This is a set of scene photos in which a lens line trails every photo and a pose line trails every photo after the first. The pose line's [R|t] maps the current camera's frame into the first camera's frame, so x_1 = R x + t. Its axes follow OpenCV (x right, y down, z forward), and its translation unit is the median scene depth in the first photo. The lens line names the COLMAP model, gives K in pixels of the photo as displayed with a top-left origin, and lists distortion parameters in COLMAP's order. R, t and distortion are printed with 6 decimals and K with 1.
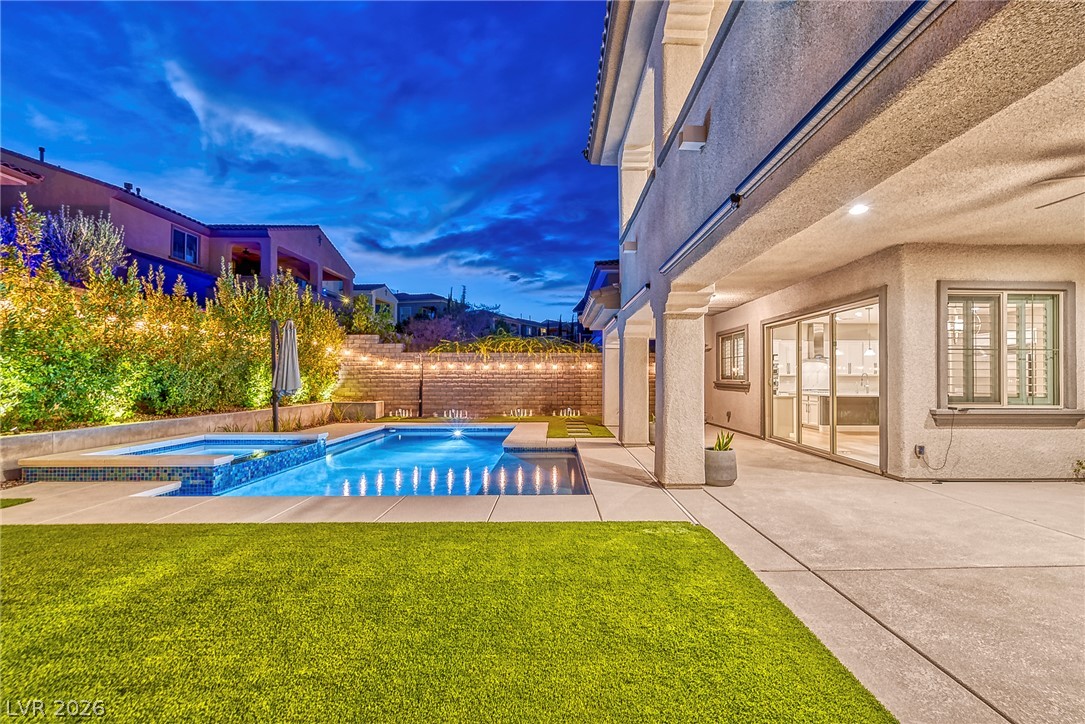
lens RADIAL K [[479.5, 0, 553.6], [0, 479.5, 365.3], [0, 0, 1]] dist [0.003580, 0.000108]
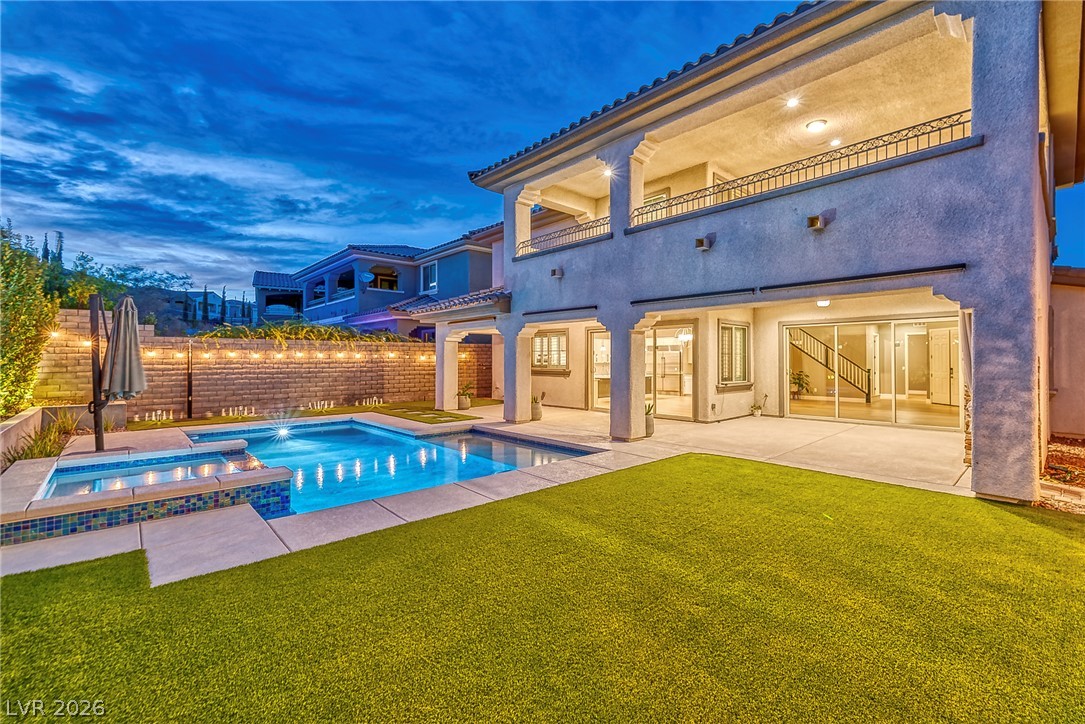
lens RADIAL K [[479.5, 0, 553.6], [0, 479.5, 365.3], [0, 0, 1]] dist [0.003580, 0.000108]
pose [[0.735675, -0.010537, 0.677253, -0.369422], [-0.015200, 0.999370, 0.032061, -0.015031], [-0.677164, -0.033881, 0.735052, 0.005979]]
